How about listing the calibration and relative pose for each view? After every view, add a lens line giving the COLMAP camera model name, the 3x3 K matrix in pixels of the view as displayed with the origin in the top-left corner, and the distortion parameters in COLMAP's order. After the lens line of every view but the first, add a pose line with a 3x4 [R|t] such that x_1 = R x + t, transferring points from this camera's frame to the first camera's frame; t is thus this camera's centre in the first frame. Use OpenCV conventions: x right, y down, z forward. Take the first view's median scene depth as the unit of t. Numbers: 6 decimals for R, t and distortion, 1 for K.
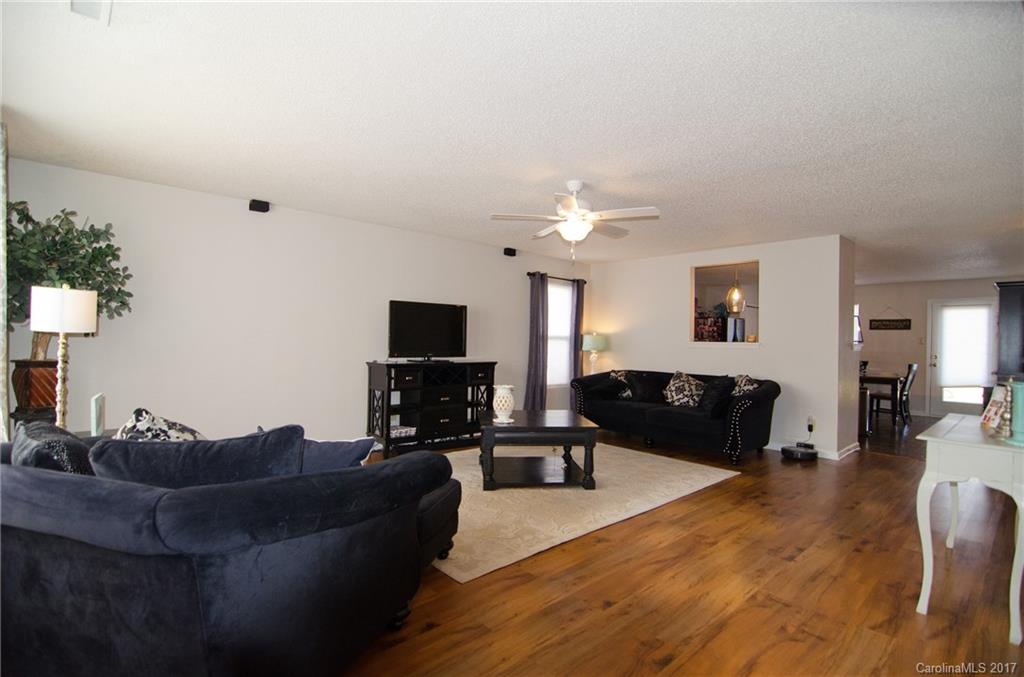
lens RADIAL K [[500.3, 0, 512.0], [0, 500.3, 338.5], [0, 0, 1]] dist [-0.014148, -0.000885]
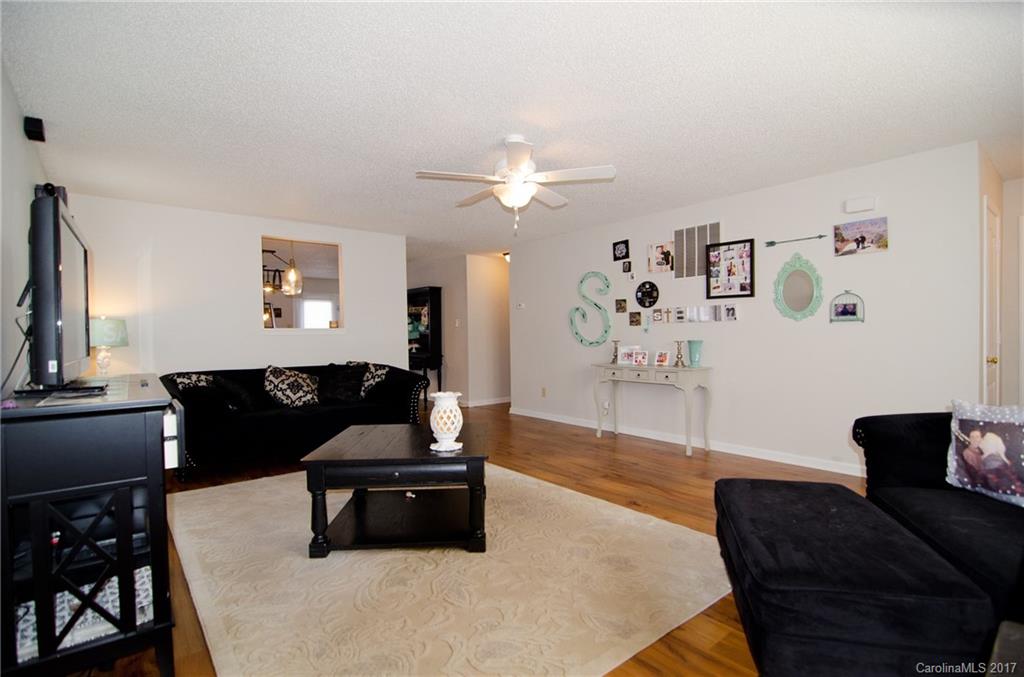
lens RADIAL K [[500.3, 0, 512.0], [0, 500.3, 338.5], [0, 0, 1]] dist [-0.014148, -0.000885]
pose [[0.076163, -0.042203, 0.996202, -0.698782], [0.017128, 0.999012, 0.041012, -0.006756], [-0.996948, 0.013939, 0.076811, 0.894911]]
